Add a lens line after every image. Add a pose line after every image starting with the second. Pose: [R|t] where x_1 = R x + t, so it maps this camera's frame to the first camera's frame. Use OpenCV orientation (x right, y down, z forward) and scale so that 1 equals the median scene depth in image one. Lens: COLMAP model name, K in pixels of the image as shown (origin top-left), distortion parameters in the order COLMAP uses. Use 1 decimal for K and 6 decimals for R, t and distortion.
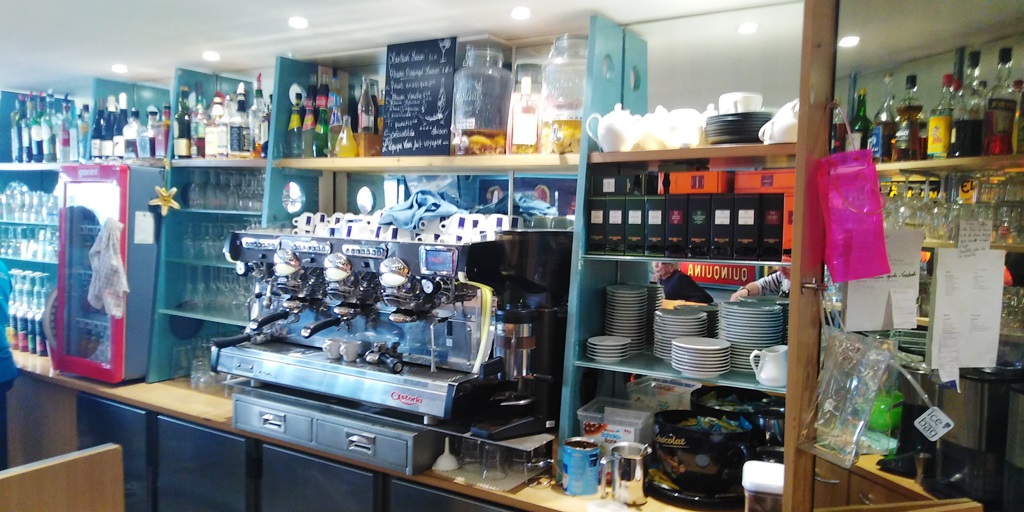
lens RADIAL K [[733.0, 0, 512.0], [0, 733.0, 256.0], [0, 0, 1]] dist [-0.004423, -0.003632]
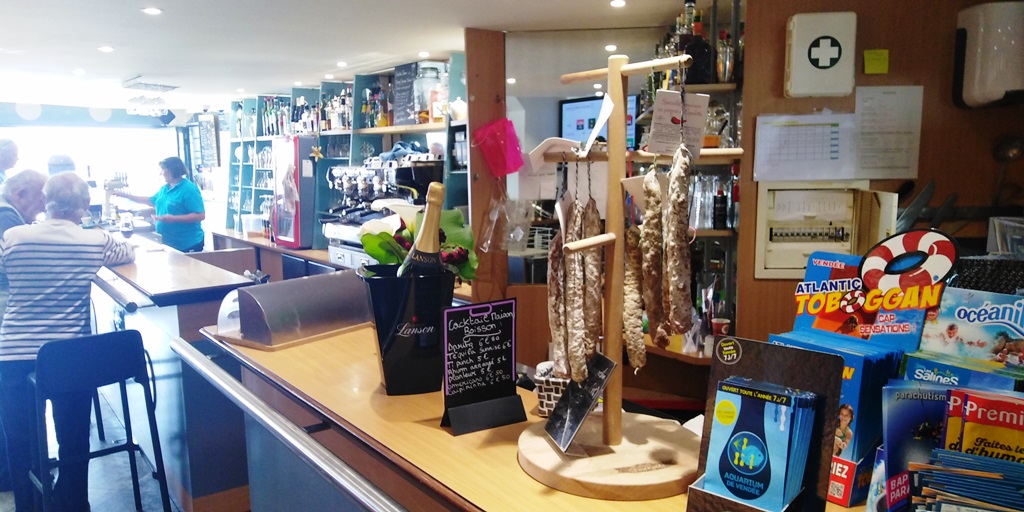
lens RADIAL K [[733.0, 0, 512.0], [0, 733.0, 256.0], [0, 0, 1]] dist [-0.004423, -0.003632]
pose [[0.926125, 0.013341, -0.376980, 0.725057], [0.013783, 0.997510, 0.069162, 0.065257], [0.376964, -0.069248, 0.923635, -0.590081]]
